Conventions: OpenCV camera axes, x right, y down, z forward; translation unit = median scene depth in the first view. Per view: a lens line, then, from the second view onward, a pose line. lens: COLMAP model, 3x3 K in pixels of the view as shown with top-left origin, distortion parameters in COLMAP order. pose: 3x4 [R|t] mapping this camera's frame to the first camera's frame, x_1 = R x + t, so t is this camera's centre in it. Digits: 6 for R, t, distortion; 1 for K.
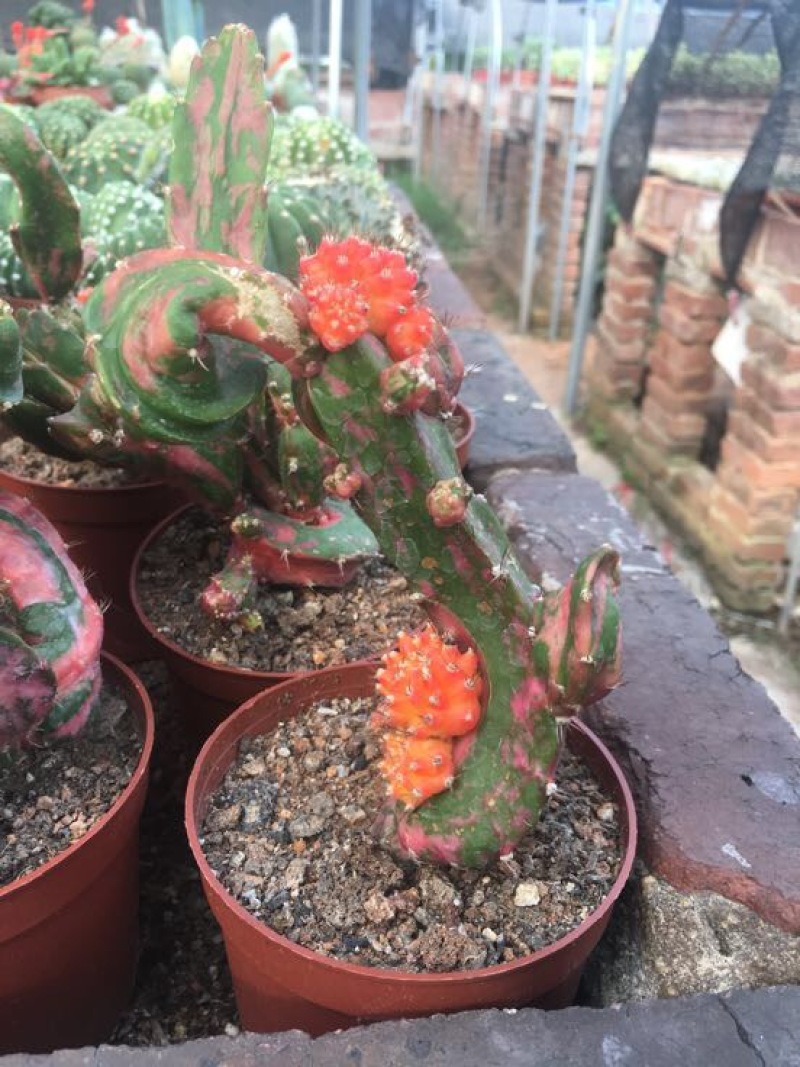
lens RADIAL K [[935.3, 0, 392.5], [0, 935.3, 533.9], [0, 0, 1]] dist [0.065427, -0.119509]
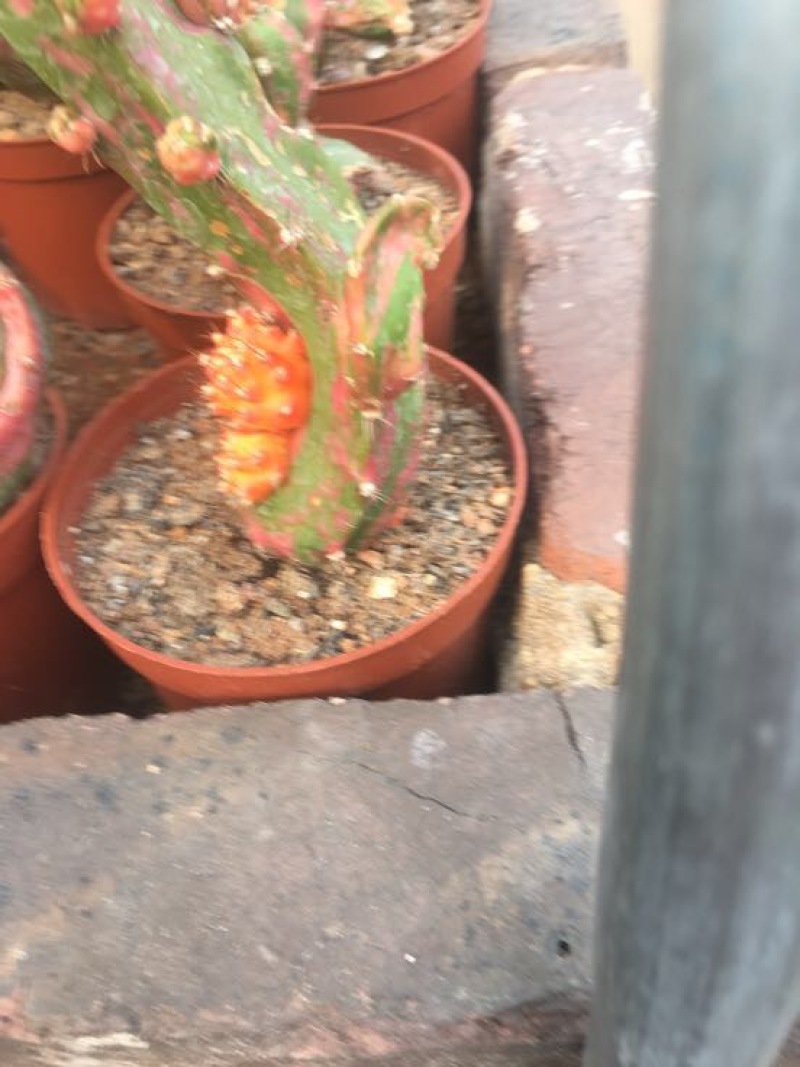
lens RADIAL K [[935.3, 0, 391.8], [0, 935.3, 536.4], [0, 0, 1]] dist [0.065427, -0.119509]
pose [[0.983604, 0.001760, -0.180332, 0.319715], [0.066942, 0.924945, 0.374159, -0.017099], [0.167456, -0.380096, 0.909663, 0.159713]]
